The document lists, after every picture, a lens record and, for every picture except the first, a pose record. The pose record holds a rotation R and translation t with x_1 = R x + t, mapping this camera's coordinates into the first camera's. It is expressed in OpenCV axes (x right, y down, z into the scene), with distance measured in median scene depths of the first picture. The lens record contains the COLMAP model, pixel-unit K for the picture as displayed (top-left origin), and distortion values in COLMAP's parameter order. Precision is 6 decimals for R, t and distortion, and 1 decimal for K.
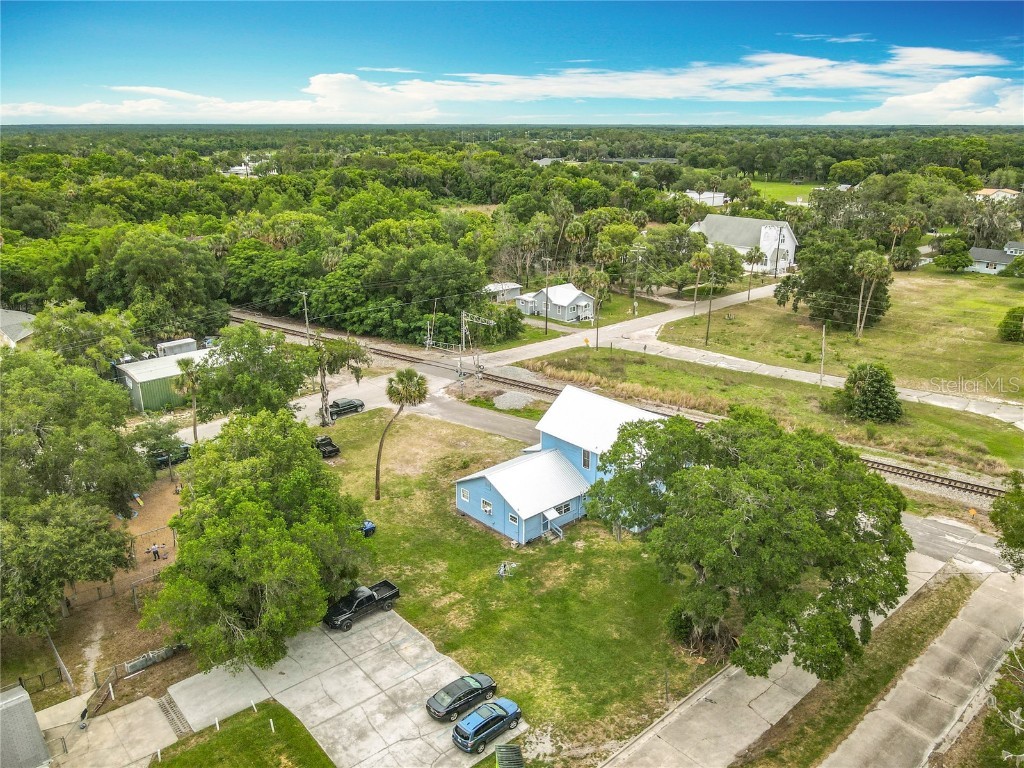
lens RADIAL K [[773.1, 0, 521.2], [0, 773.1, 379.8], [0, 0, 1]] dist [-0.034620, 0.052660]
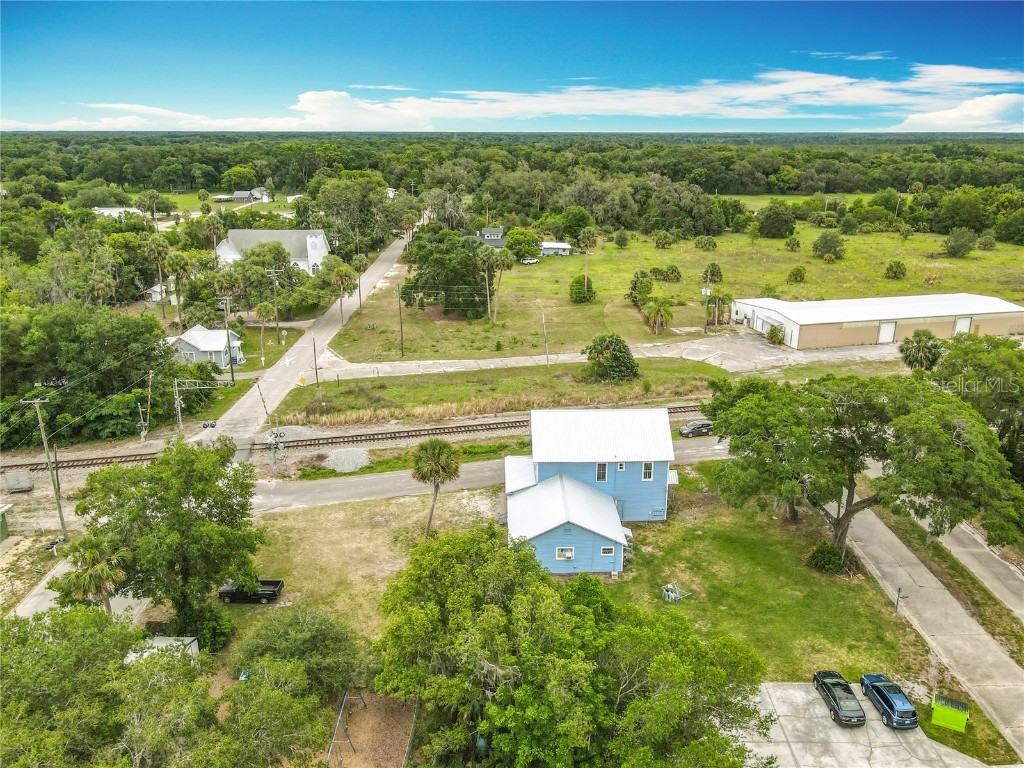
lens RADIAL K [[766.9, 0, 521.2], [0, 766.9, 383.7], [0, 0, 1]] dist [-0.006101, 0.013898]
pose [[0.654222, -0.237434, 0.718066, -0.645006], [0.238295, 0.965796, 0.102240, -0.128638], [-0.717781, 0.104224, 0.688424, 0.364761]]
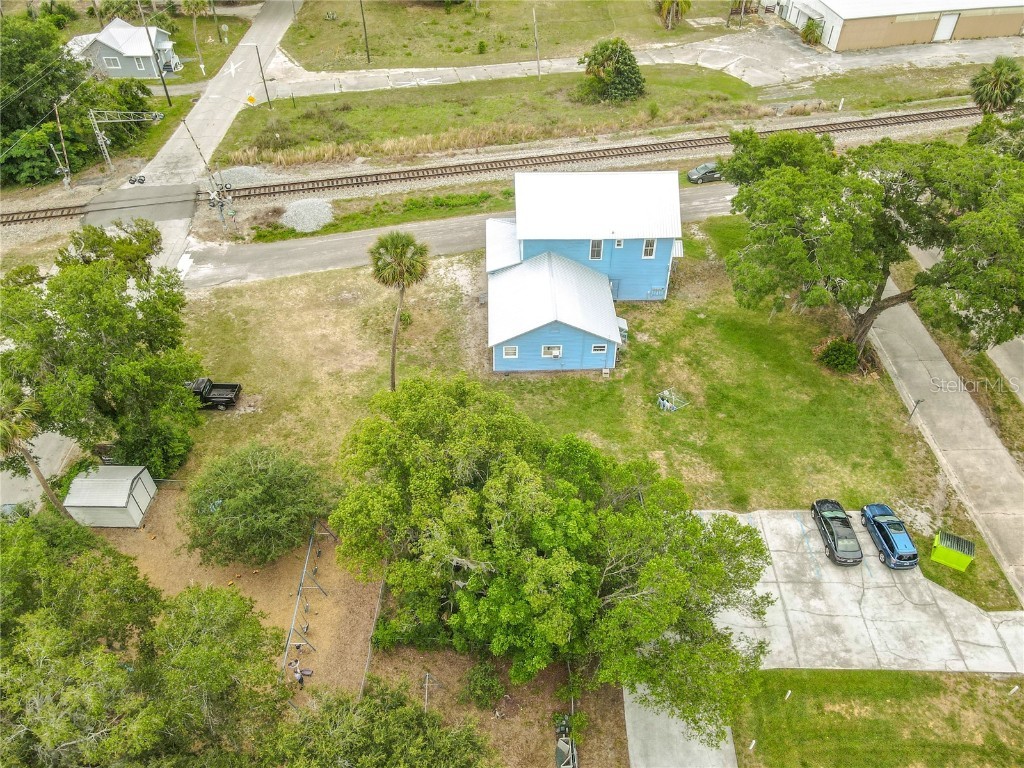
lens RADIAL K [[760.4, 0, 518.1], [0, 760.4, 378.3], [0, 0, 1]] dist [0.000904, 0.032464]
pose [[0.651771, -0.506642, 0.564365, -0.510277], [0.235808, 0.842630, 0.484117, -0.201784], [-0.720825, -0.182451, 0.668672, 0.446899]]
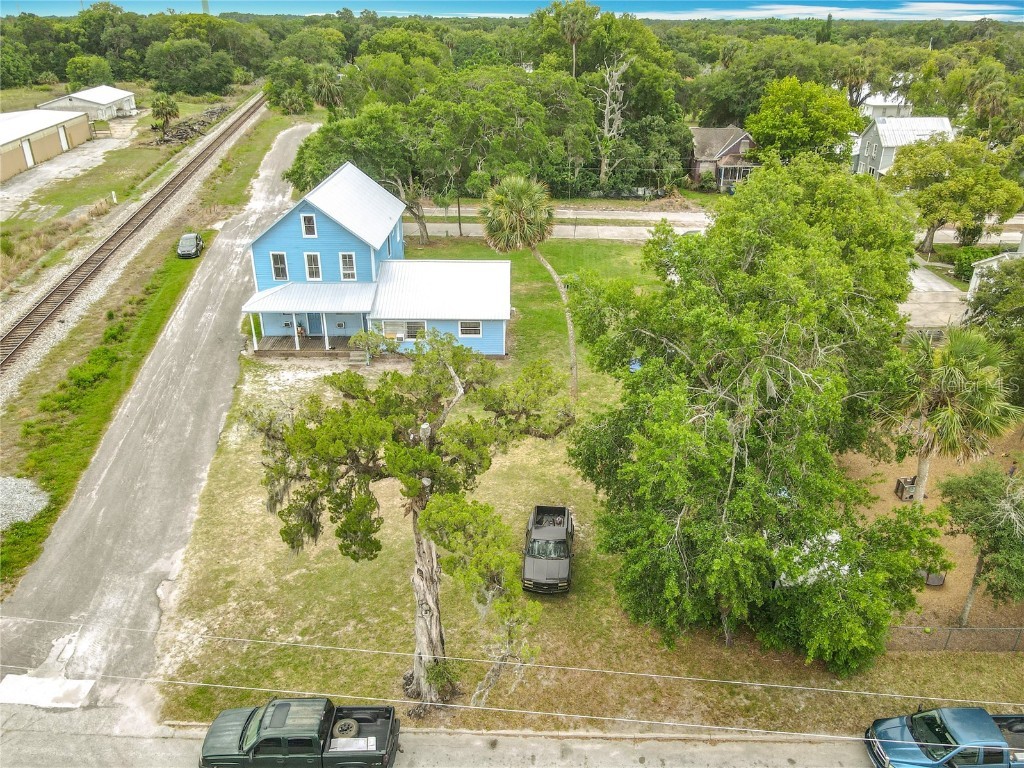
lens RADIAL K [[773.1, 0, 521.2], [0, 773.1, 379.8], [0, 0, 1]] dist [-0.034620, 0.052660]
pose [[-0.732936, -0.292517, 0.614198, -0.518640], [0.212625, 0.759107, 0.615262, -0.237095], [-0.646217, 0.581541, -0.494180, 1.329590]]
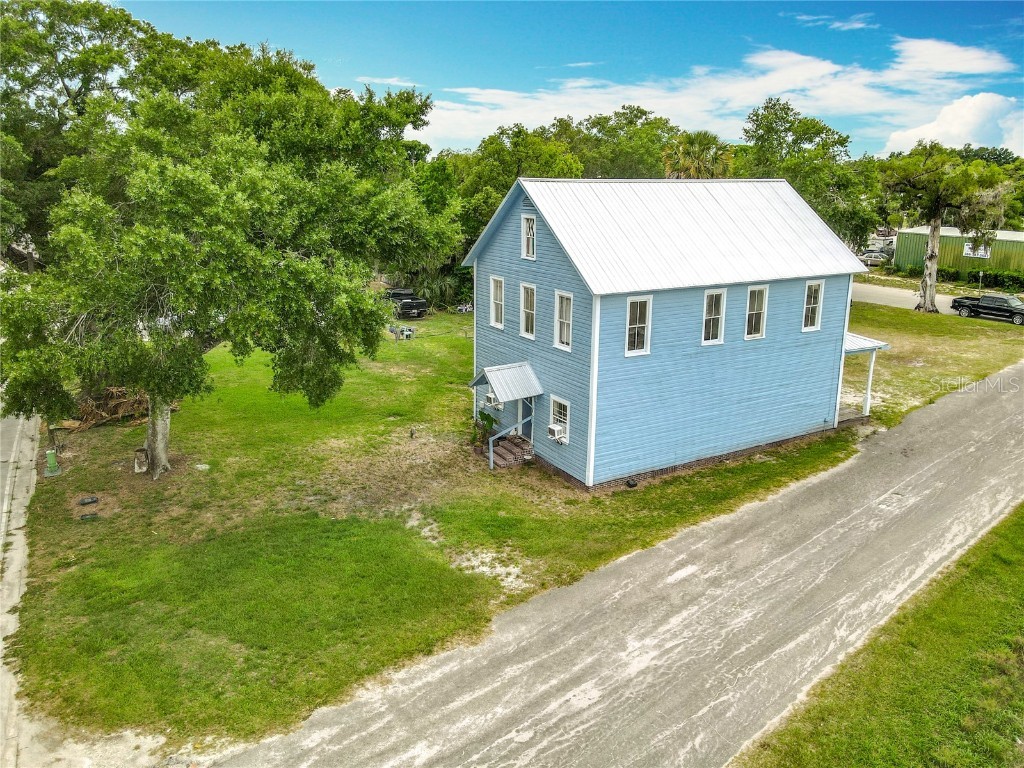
lens RADIAL K [[762.8, 0, 506.6], [0, 762.8, 359.4], [0, 0, 1]] dist [0.003523, 0.033370]
pose [[-0.214226, 0.234207, -0.948290, 0.529326], [-0.316943, 0.901634, 0.294284, 0.022614], [0.923934, 0.363597, -0.118924, 0.980215]]
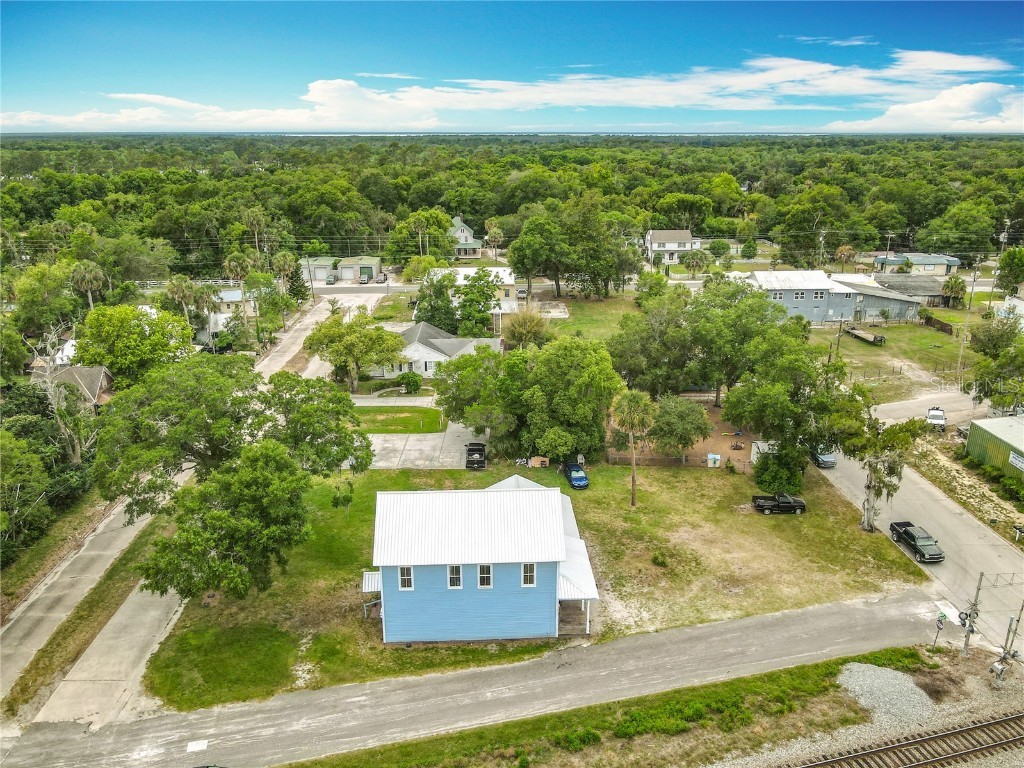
lens RADIAL K [[775.3, 0, 516.2], [0, 775.3, 385.4], [0, 0, 1]] dist [-0.003304, -0.003912]
pose [[-0.636015, 0.240625, -0.733201, 0.618319], [-0.243873, 0.838769, 0.486819, -0.433992], [0.732127, 0.488432, -0.474788, 1.315948]]
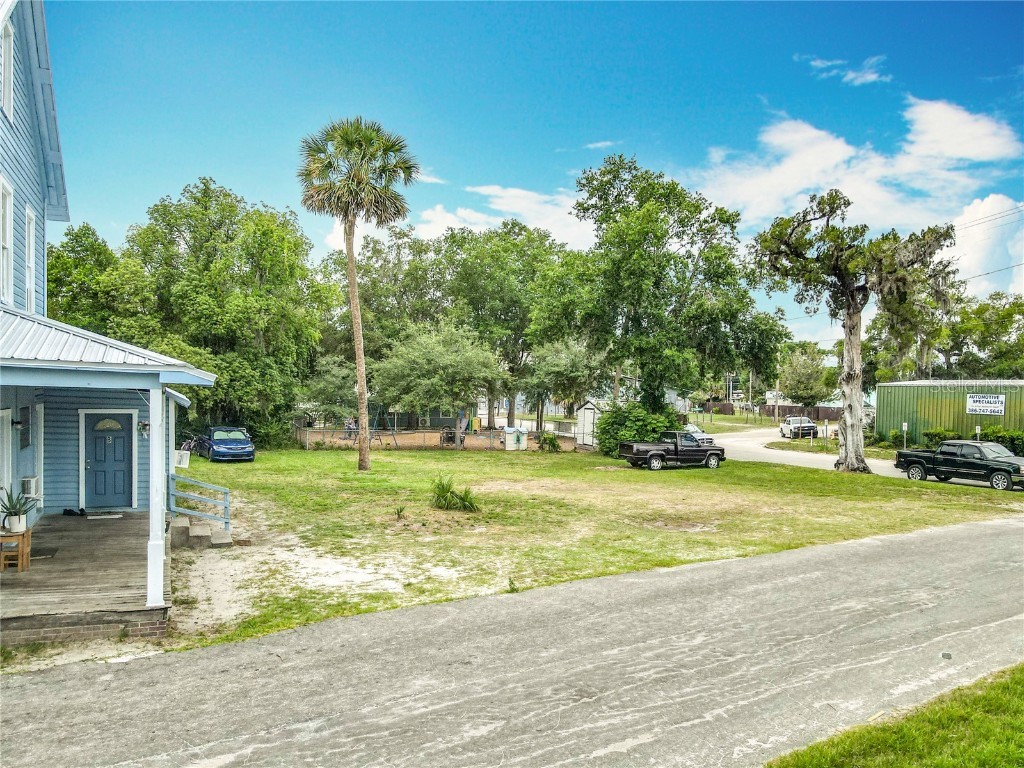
lens RADIAL K [[781.6, 0, 512.1], [0, 781.6, 398.2], [0, 0, 1]] dist [-0.009084, 0.005293]
pose [[-0.322617, -0.002536, -0.946526, 0.190258], [-0.317041, 0.942522, 0.105536, 0.046850], [0.891854, 0.334135, -0.304878, 1.211239]]
